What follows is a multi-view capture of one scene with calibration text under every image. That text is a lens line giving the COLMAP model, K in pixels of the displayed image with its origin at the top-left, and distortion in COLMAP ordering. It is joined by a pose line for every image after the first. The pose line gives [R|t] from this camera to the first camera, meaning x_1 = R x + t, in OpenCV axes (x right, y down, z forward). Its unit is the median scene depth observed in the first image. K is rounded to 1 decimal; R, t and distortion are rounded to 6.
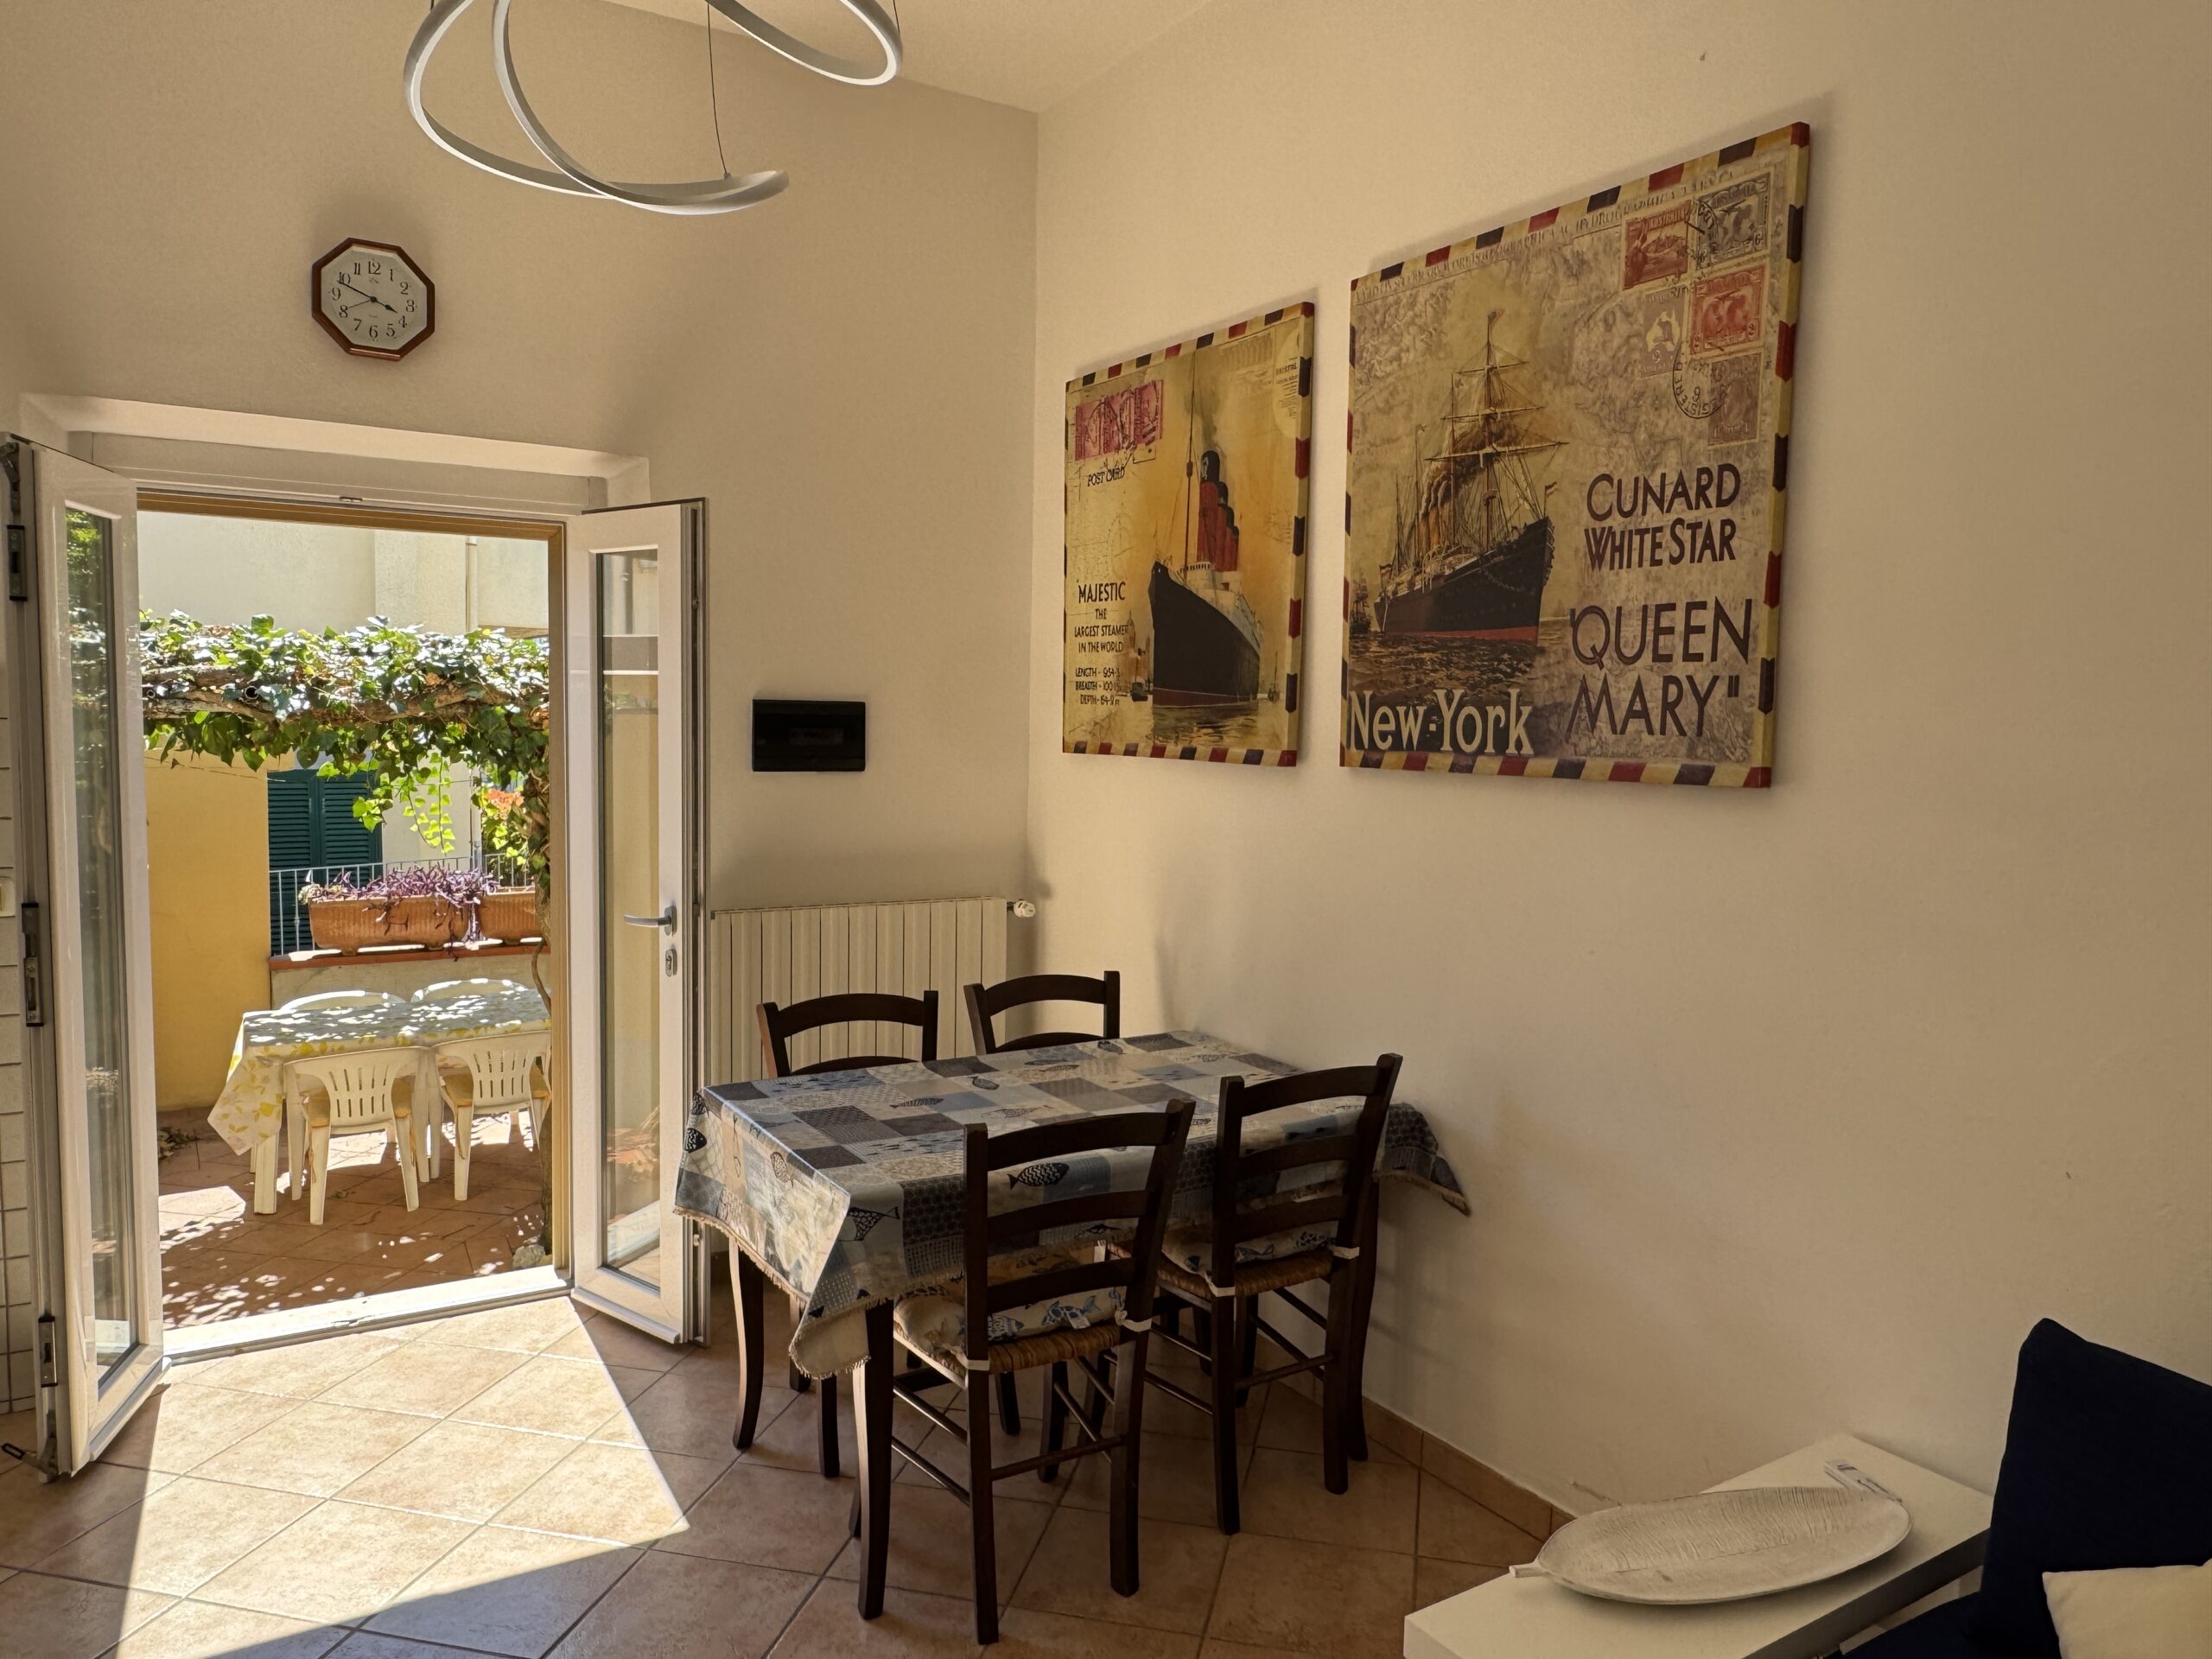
lens RADIAL K [[1496.9, 0, 1097.0], [0, 1496.9, 840.4], [0, 0, 1]] dist [-0.001442, -0.001359]
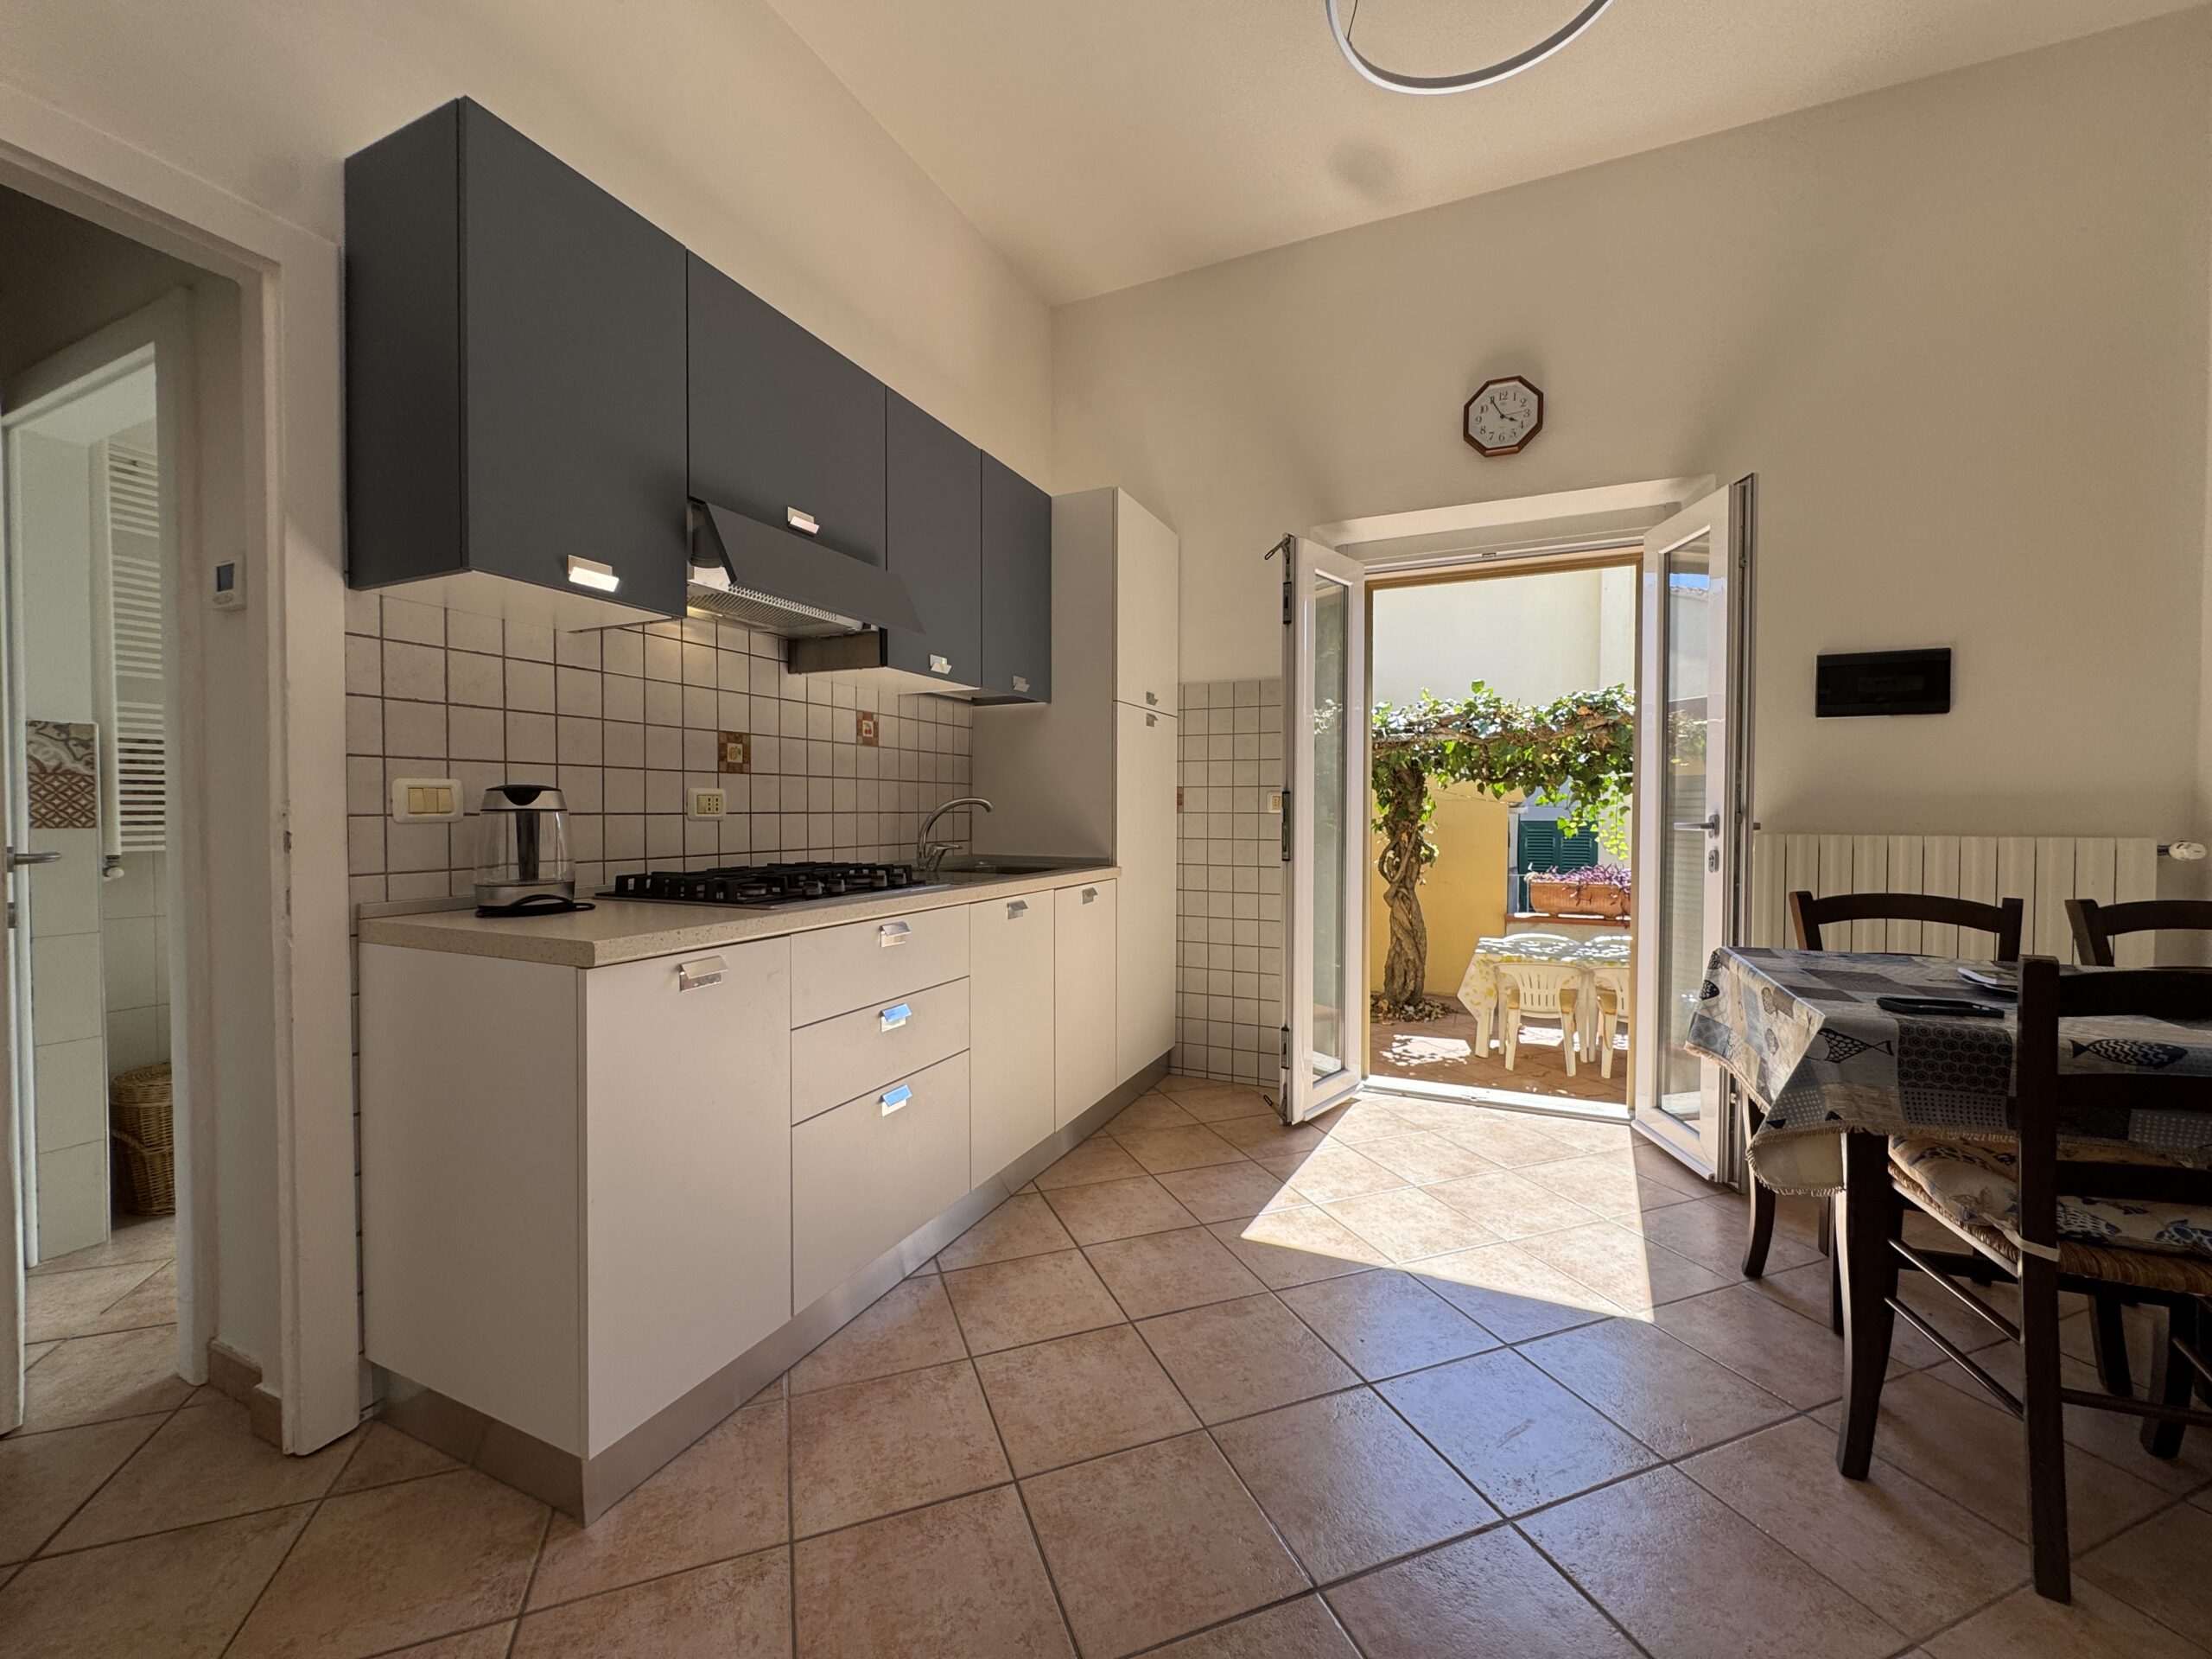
lens RADIAL K [[881.3, 0, 1107.3], [0, 881.3, 827.7], [0, 0, 1]] dist [-0.004734, 0.000837]
pose [[0.555878, -0.001010, -0.831264, 0.045803], [-0.058727, 0.997453, -0.040484, 0.141376], [0.829187, 0.071322, 0.554402, 0.240141]]
